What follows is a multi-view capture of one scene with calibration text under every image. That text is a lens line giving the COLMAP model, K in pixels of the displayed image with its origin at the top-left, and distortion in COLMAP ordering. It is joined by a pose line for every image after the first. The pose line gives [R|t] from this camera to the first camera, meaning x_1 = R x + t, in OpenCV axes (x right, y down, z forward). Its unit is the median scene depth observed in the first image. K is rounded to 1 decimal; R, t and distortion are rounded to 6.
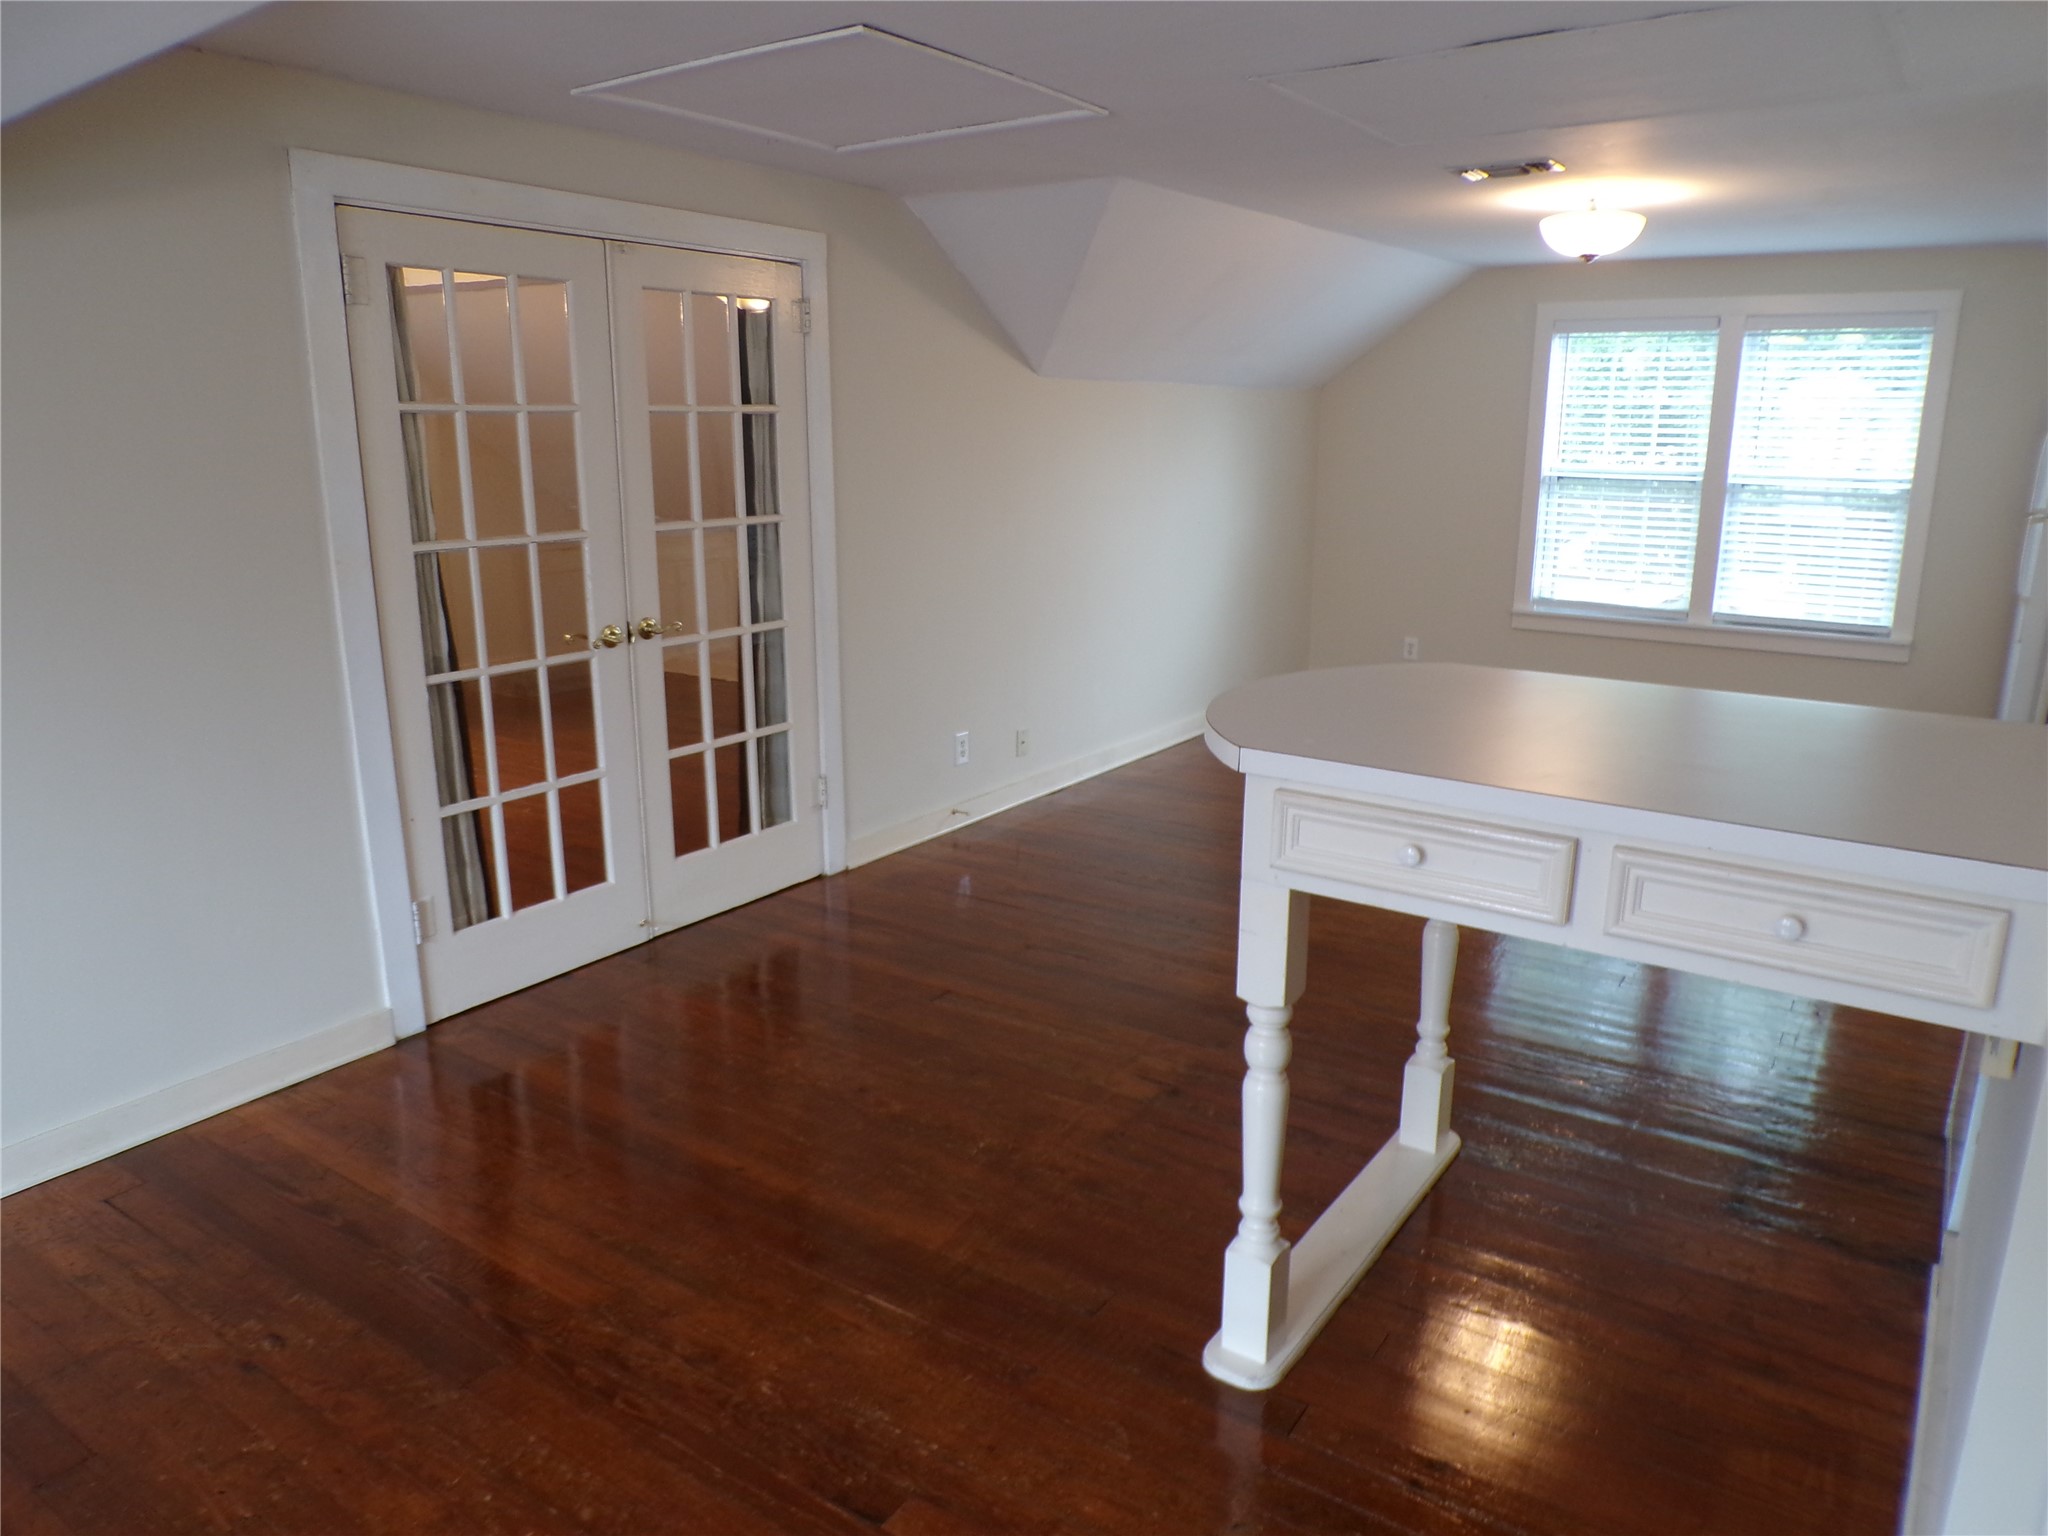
lens RADIAL K [[1383.3, 0, 1024.0], [0, 1383.3, 768.0], [0, 0, 1]] dist [-0.048579, 0.026858]
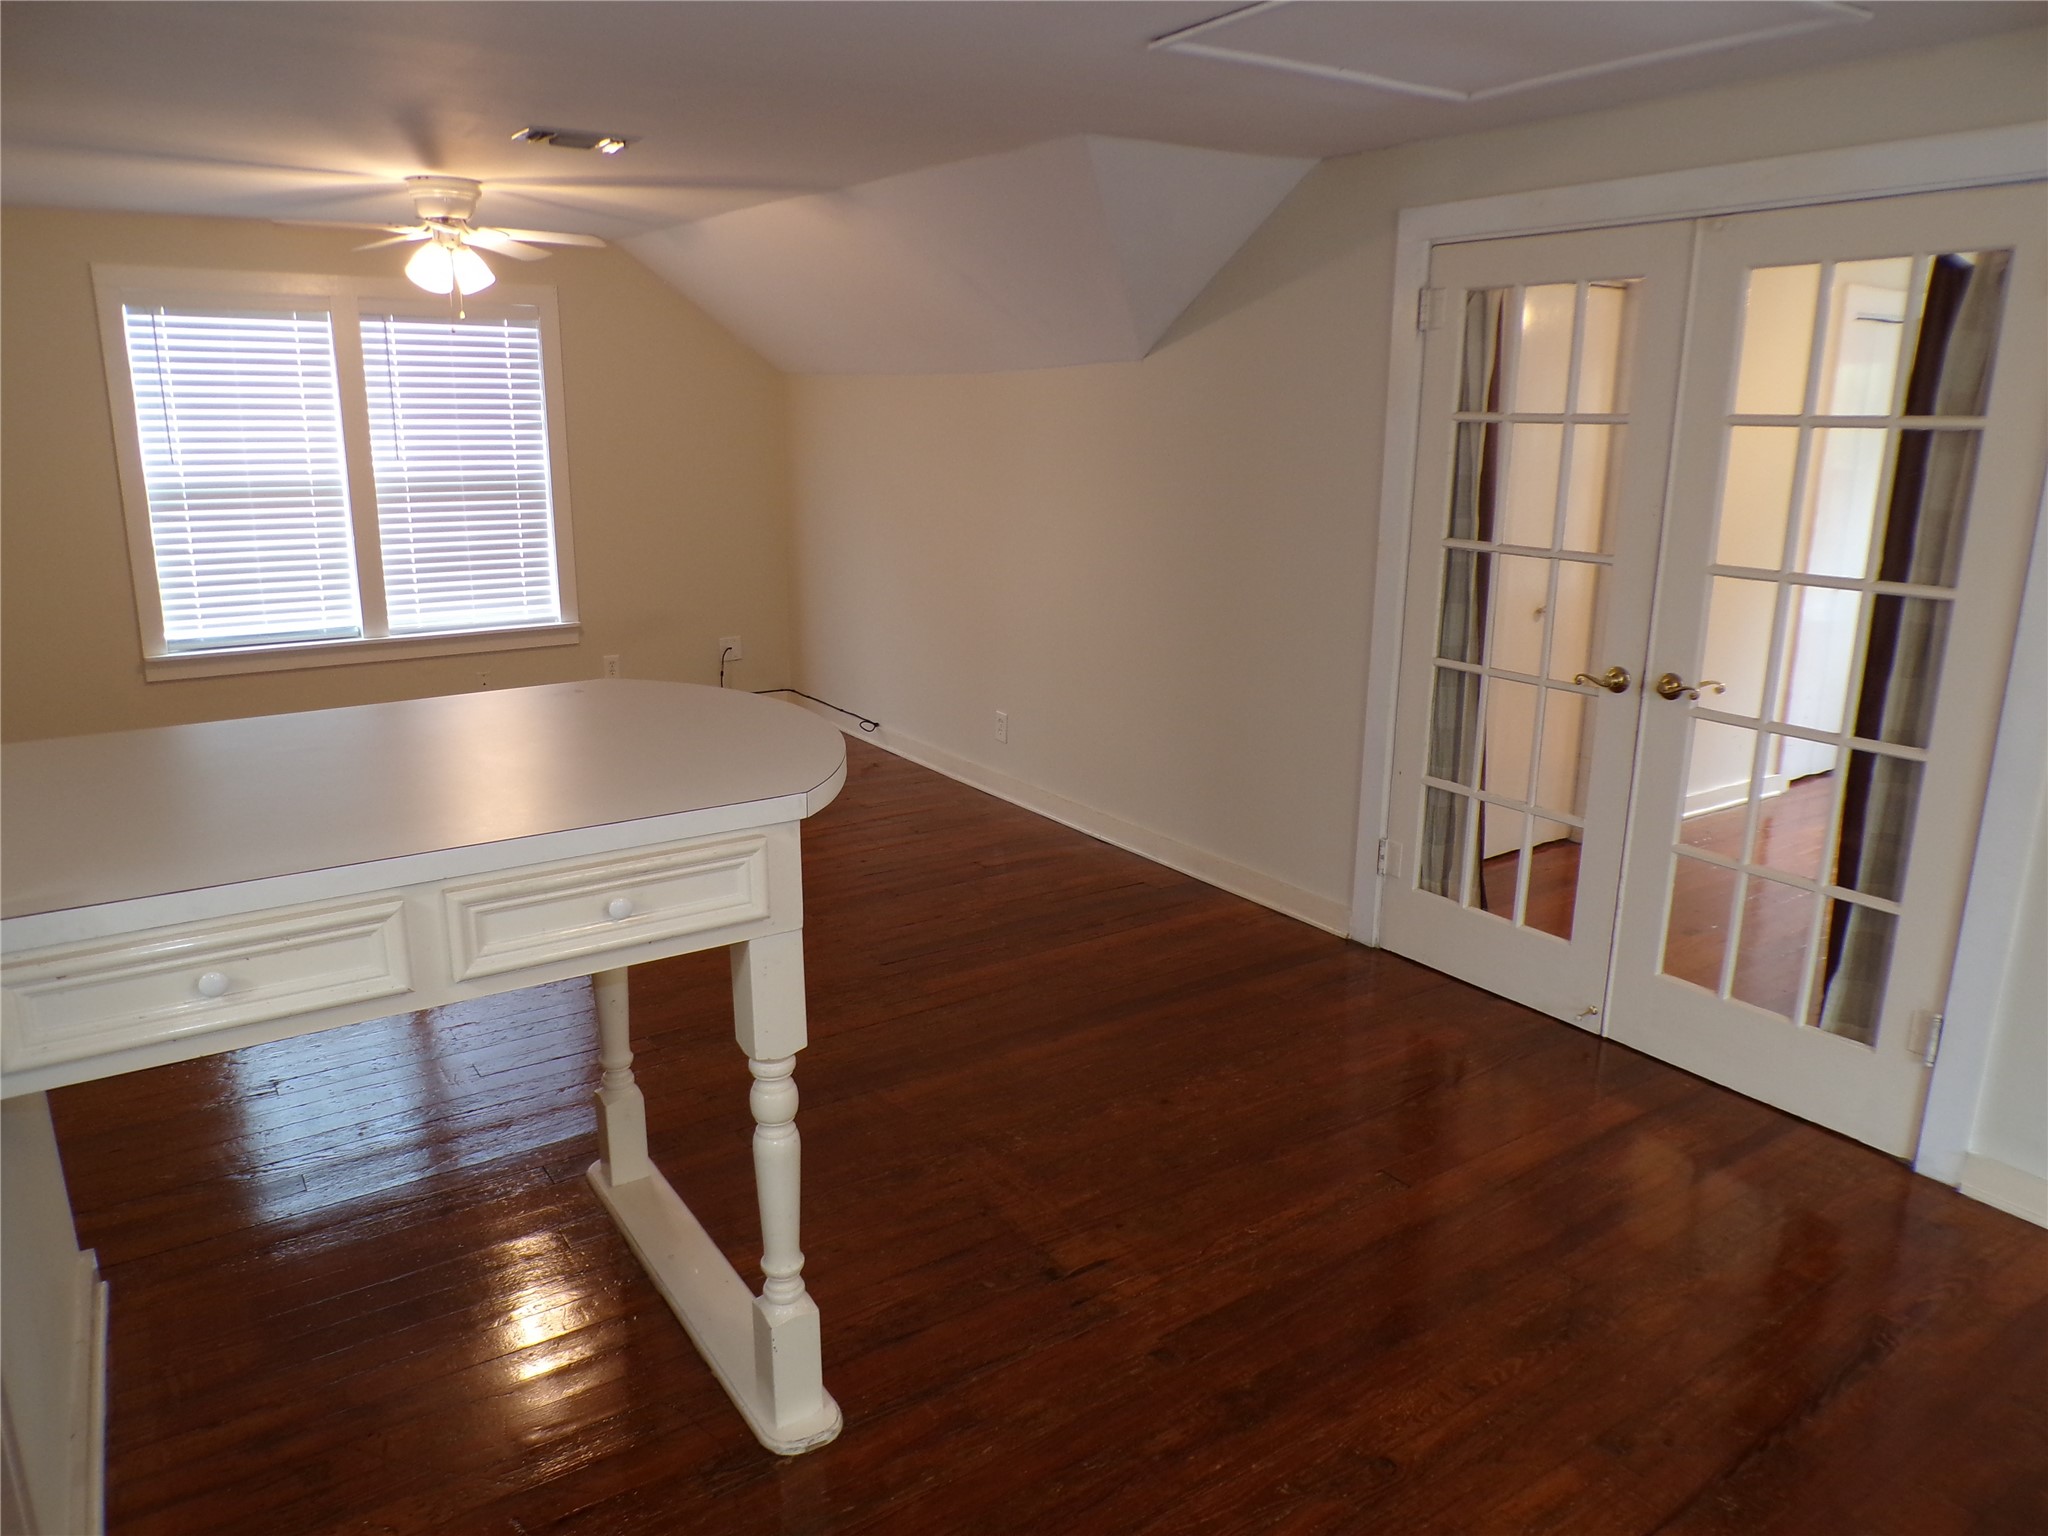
lens RADIAL K [[1383.3, 0, 1024.0], [0, 1383.3, 768.0], [0, 0, 1]] dist [-0.048579, 0.026858]
pose [[-0.367223, 0.227457, -0.901893, 0.703007], [-0.231146, 0.916904, 0.325358, -0.265137], [0.900955, 0.327948, -0.284132, 1.021699]]
